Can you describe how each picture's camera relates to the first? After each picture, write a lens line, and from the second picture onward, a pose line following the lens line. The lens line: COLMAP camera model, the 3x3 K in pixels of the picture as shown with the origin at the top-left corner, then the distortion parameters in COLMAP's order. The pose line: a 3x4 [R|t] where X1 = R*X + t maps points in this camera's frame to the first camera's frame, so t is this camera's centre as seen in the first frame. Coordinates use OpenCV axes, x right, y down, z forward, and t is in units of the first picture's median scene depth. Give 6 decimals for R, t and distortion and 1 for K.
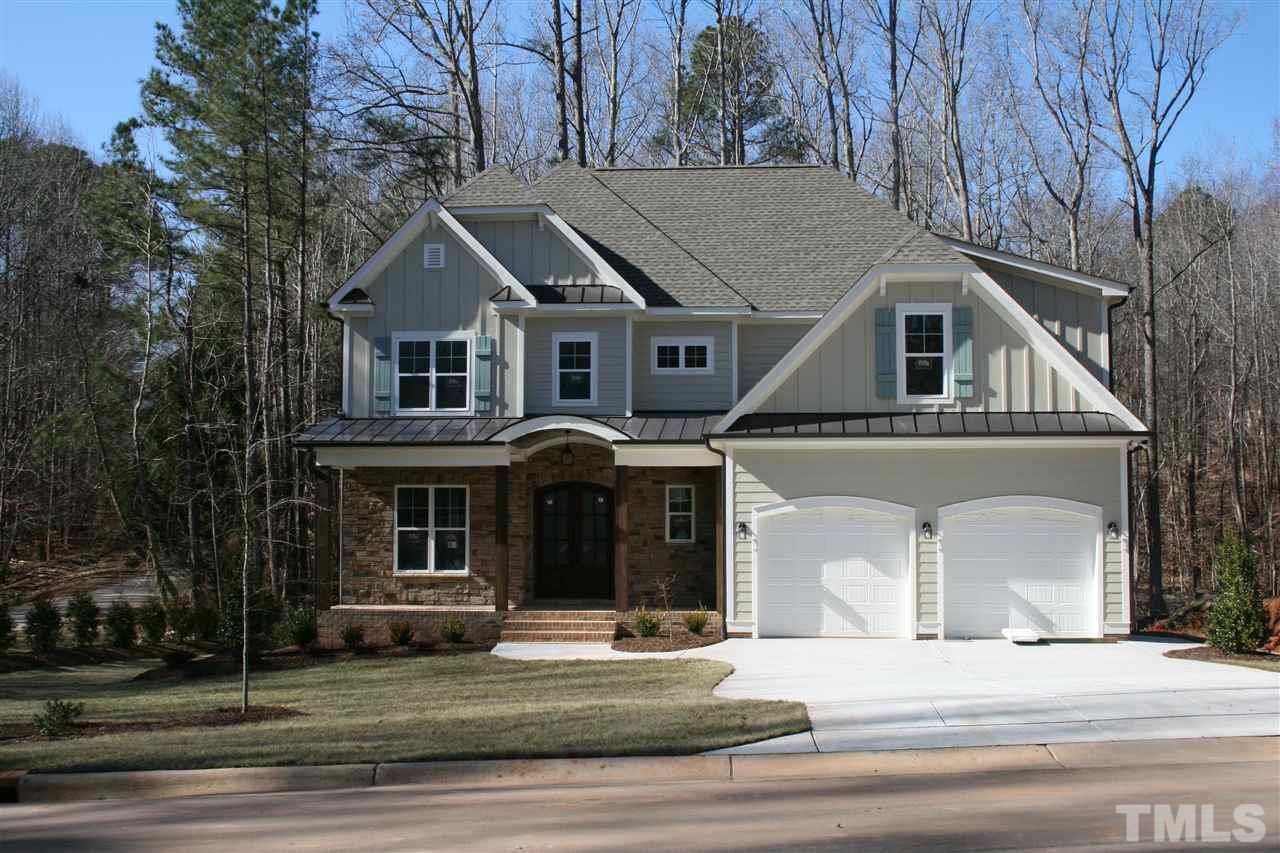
lens RADIAL K [[1431.7, 0, 640.0], [0, 1431.7, 426.5], [0, 0, 1]] dist [-0.101284, -0.005995]
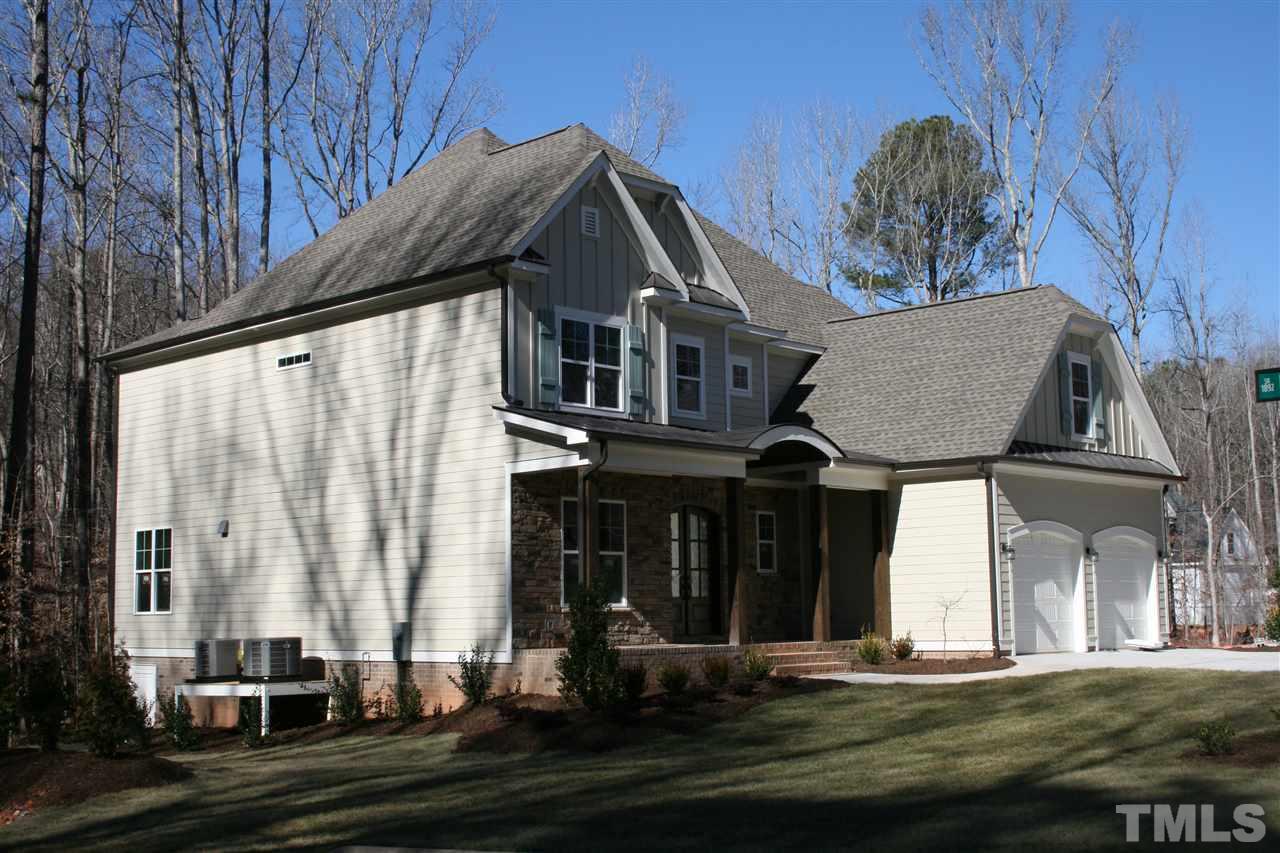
lens RADIAL K [[1524.8, 0, 640.0], [0, 1524.8, 426.5], [0, 0, 1]] dist [-0.011772, -0.010834]
pose [[0.632395, 0.083664, 0.770115, -0.803023], [-0.038640, 0.996320, -0.076509, 0.065432], [-0.773682, 0.018627, 0.633300, 0.426713]]
